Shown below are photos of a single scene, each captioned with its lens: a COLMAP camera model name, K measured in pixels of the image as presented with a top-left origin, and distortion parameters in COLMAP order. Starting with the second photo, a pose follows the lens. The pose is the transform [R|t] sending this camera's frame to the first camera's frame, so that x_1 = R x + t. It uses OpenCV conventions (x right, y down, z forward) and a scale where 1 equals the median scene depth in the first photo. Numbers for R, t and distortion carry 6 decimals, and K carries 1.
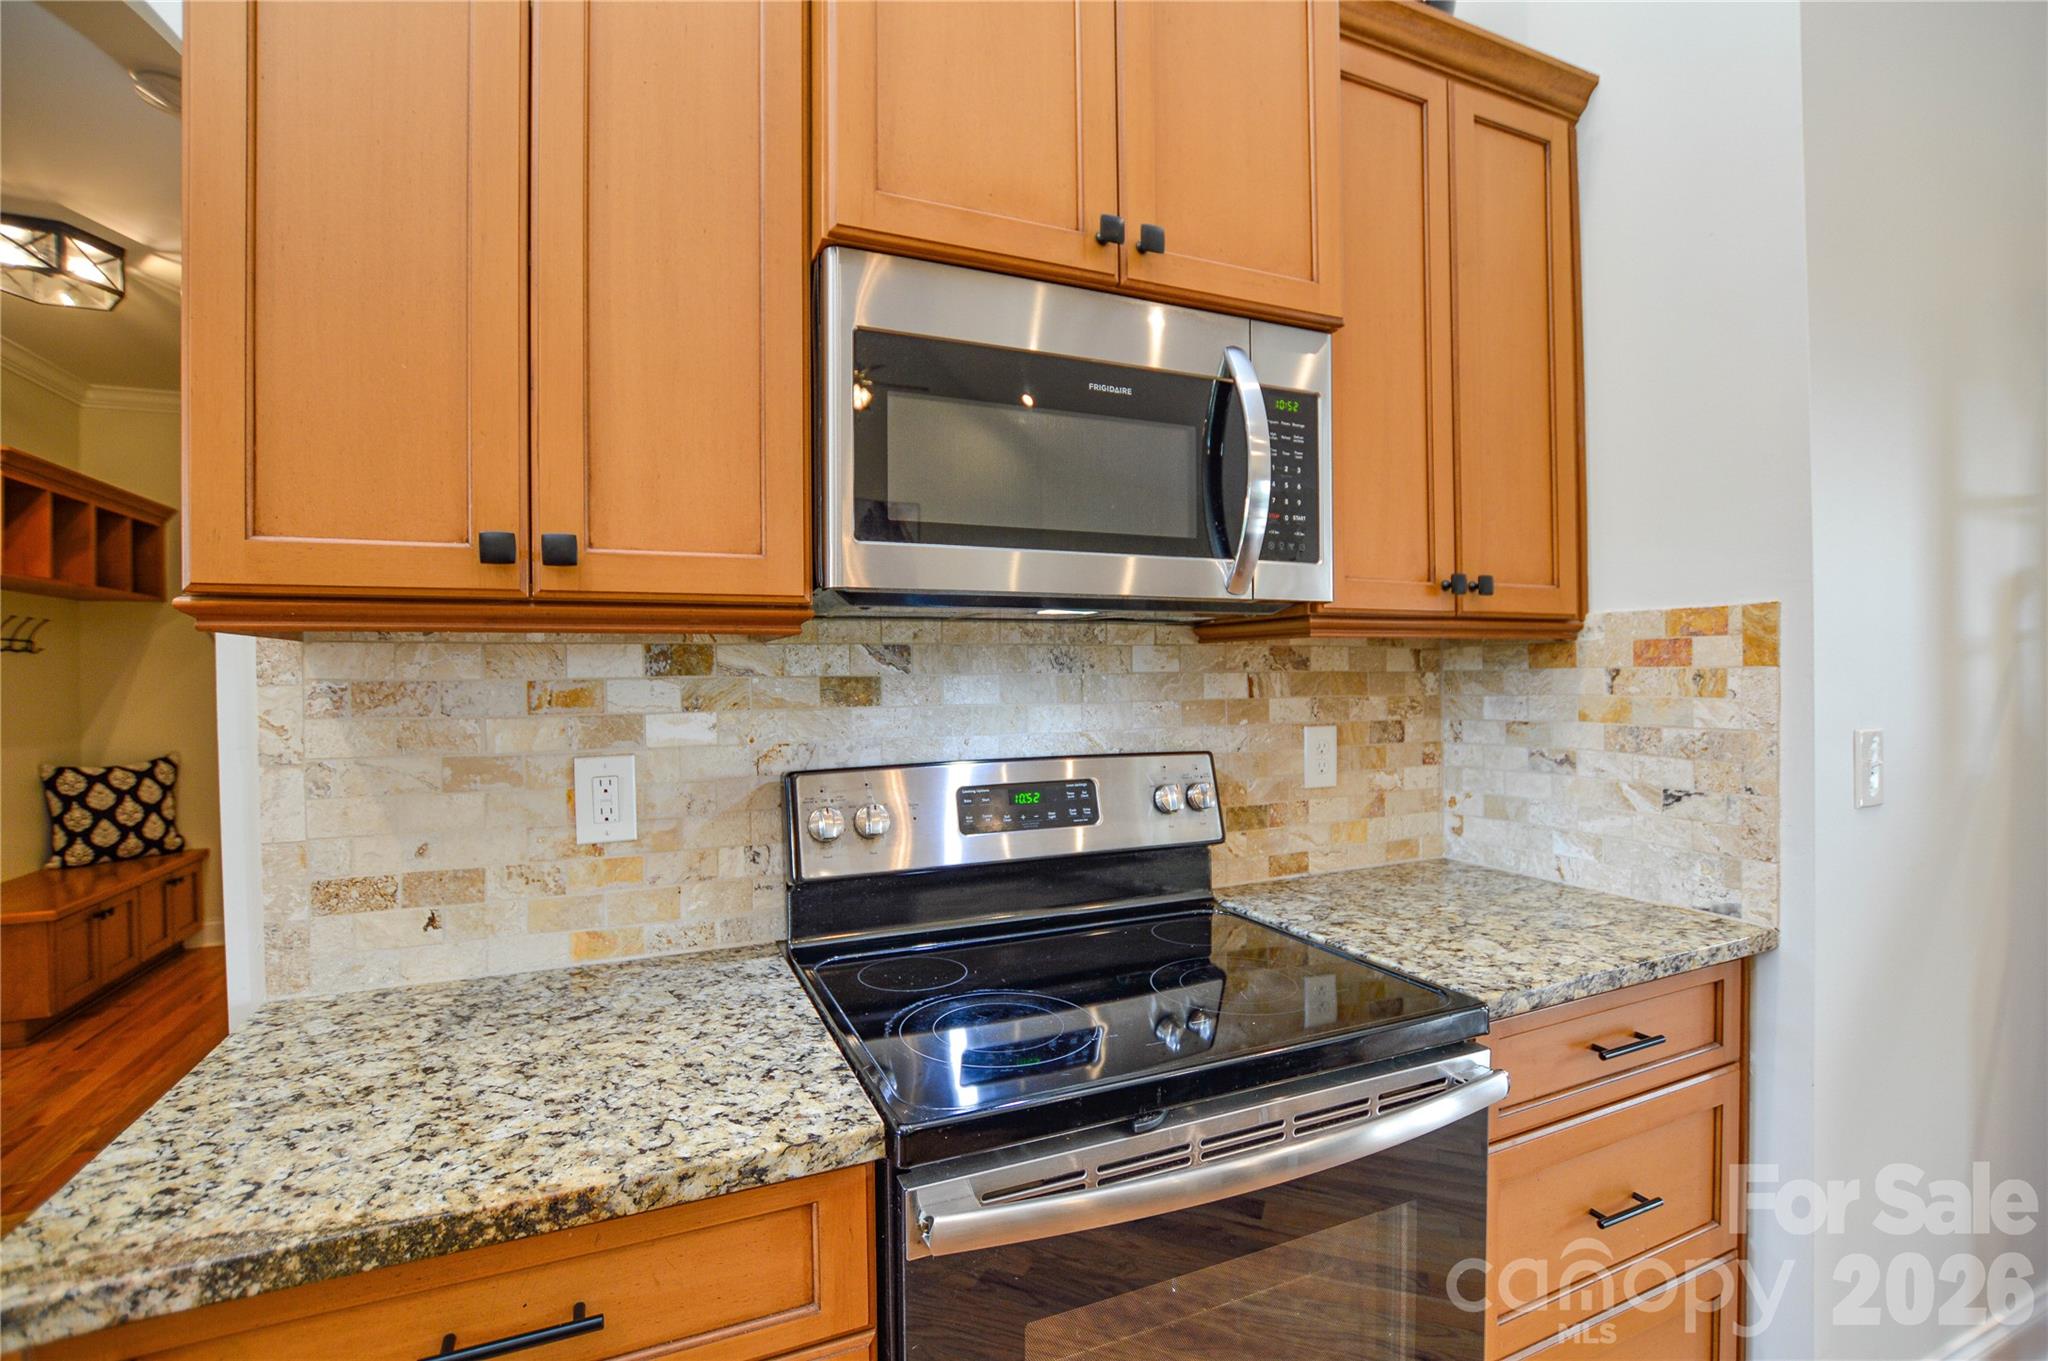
lens RADIAL K [[943.1, 0, 1029.3], [0, 943.1, 682.0], [0, 0, 1]] dist [-0.030125, 0.002769]
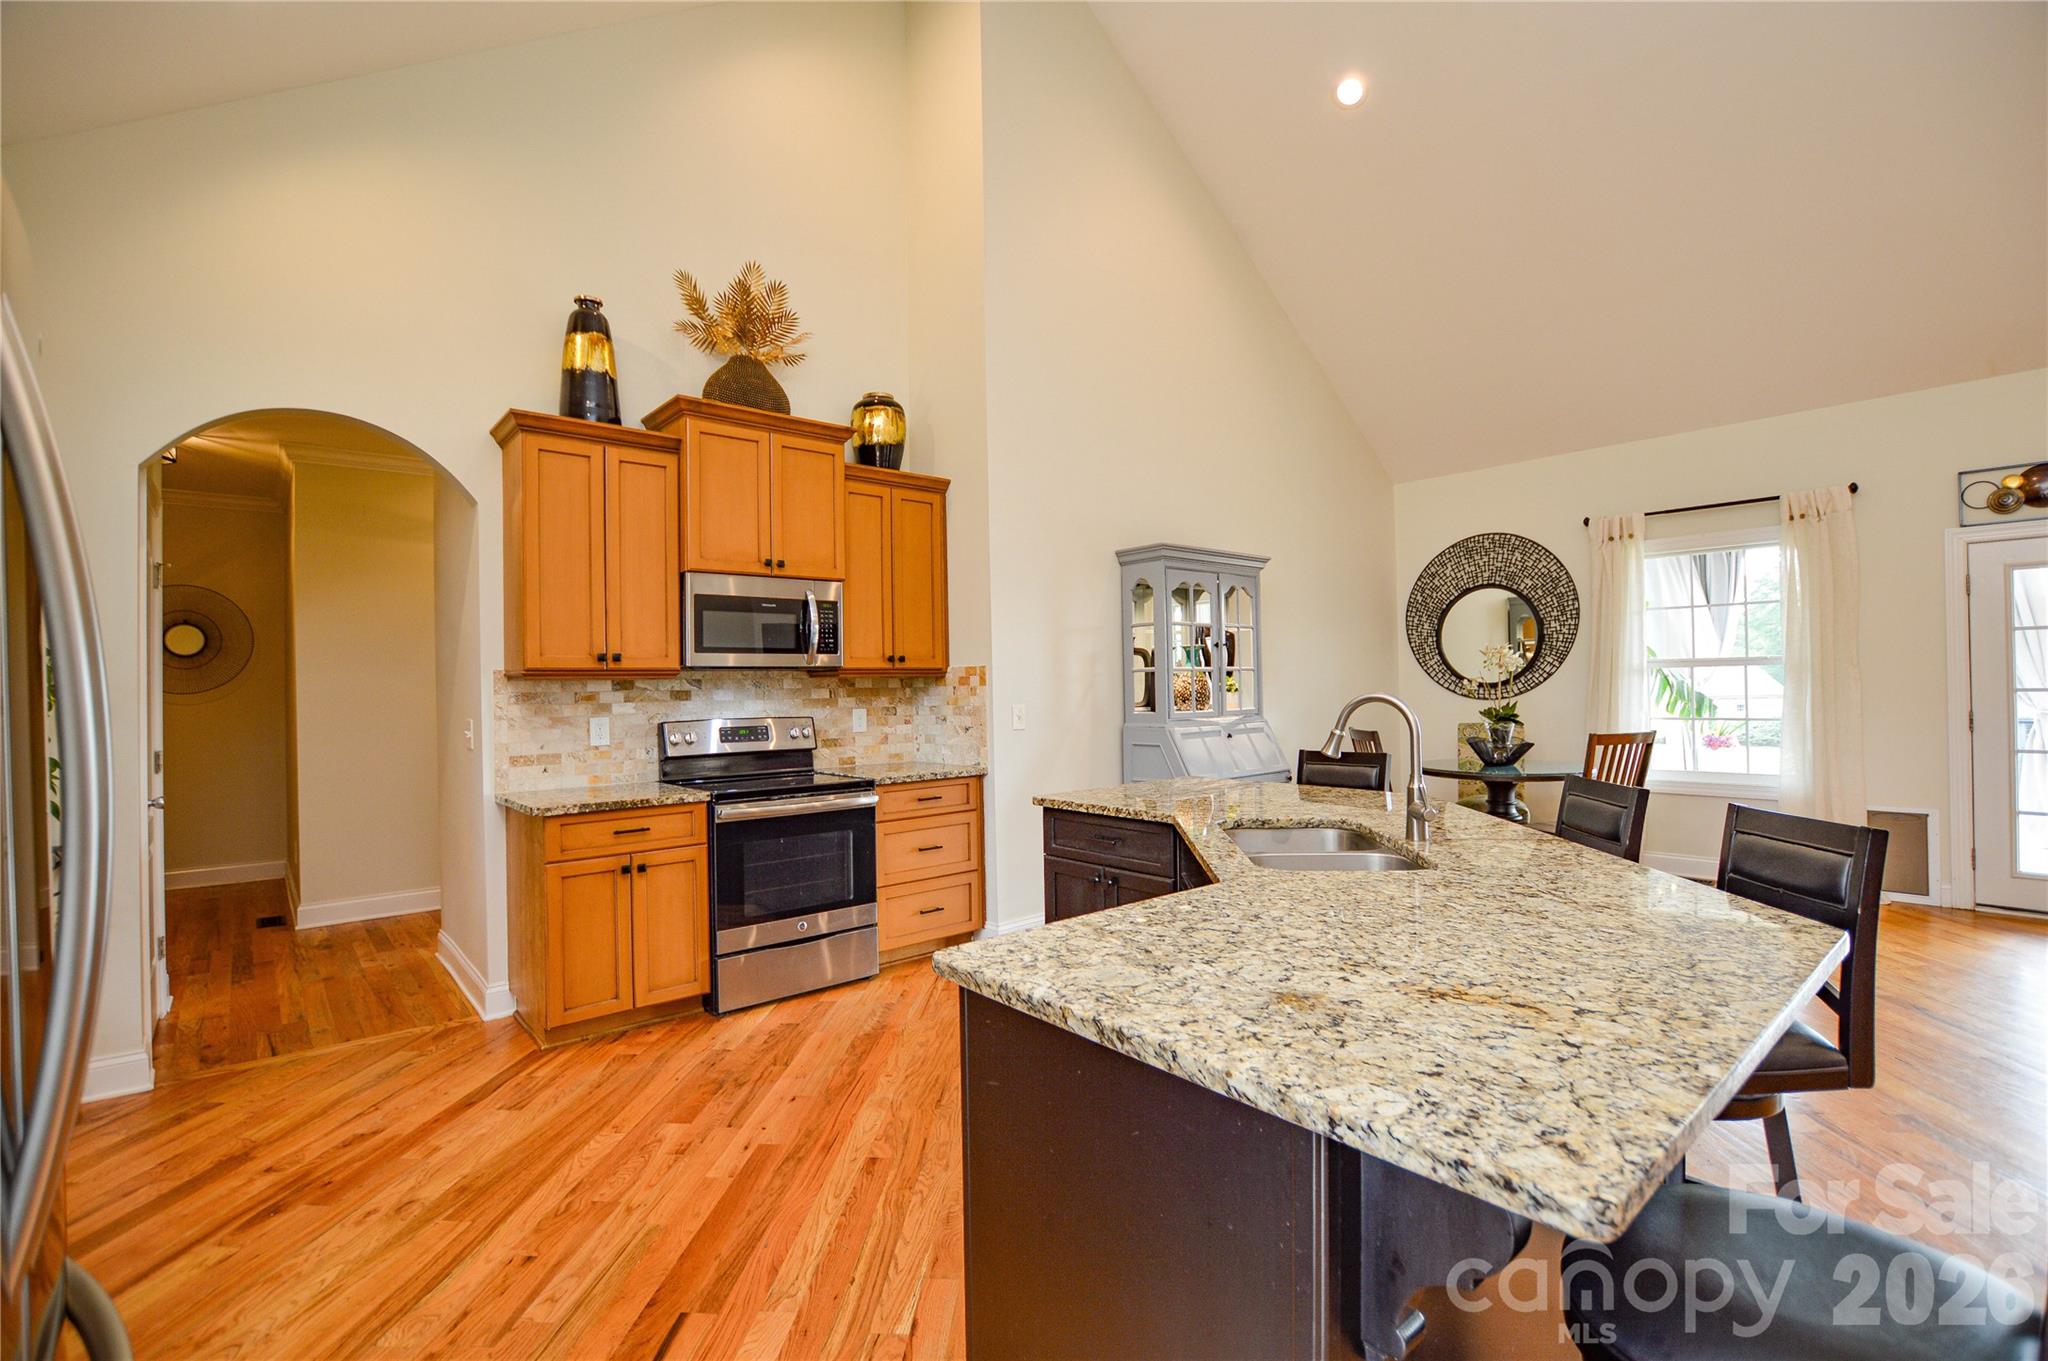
lens RADIAL K [[943.1, 0, 1019.5], [0, 943.1, 670.7], [0, 0, 1]] dist [-0.030125, 0.002769]
pose [[0.959645, 0.000211, 0.281215, -0.001019], [0.007090, 0.999664, -0.024944, 0.013341], [-0.281125, 0.025932, 0.959321, -2.175654]]
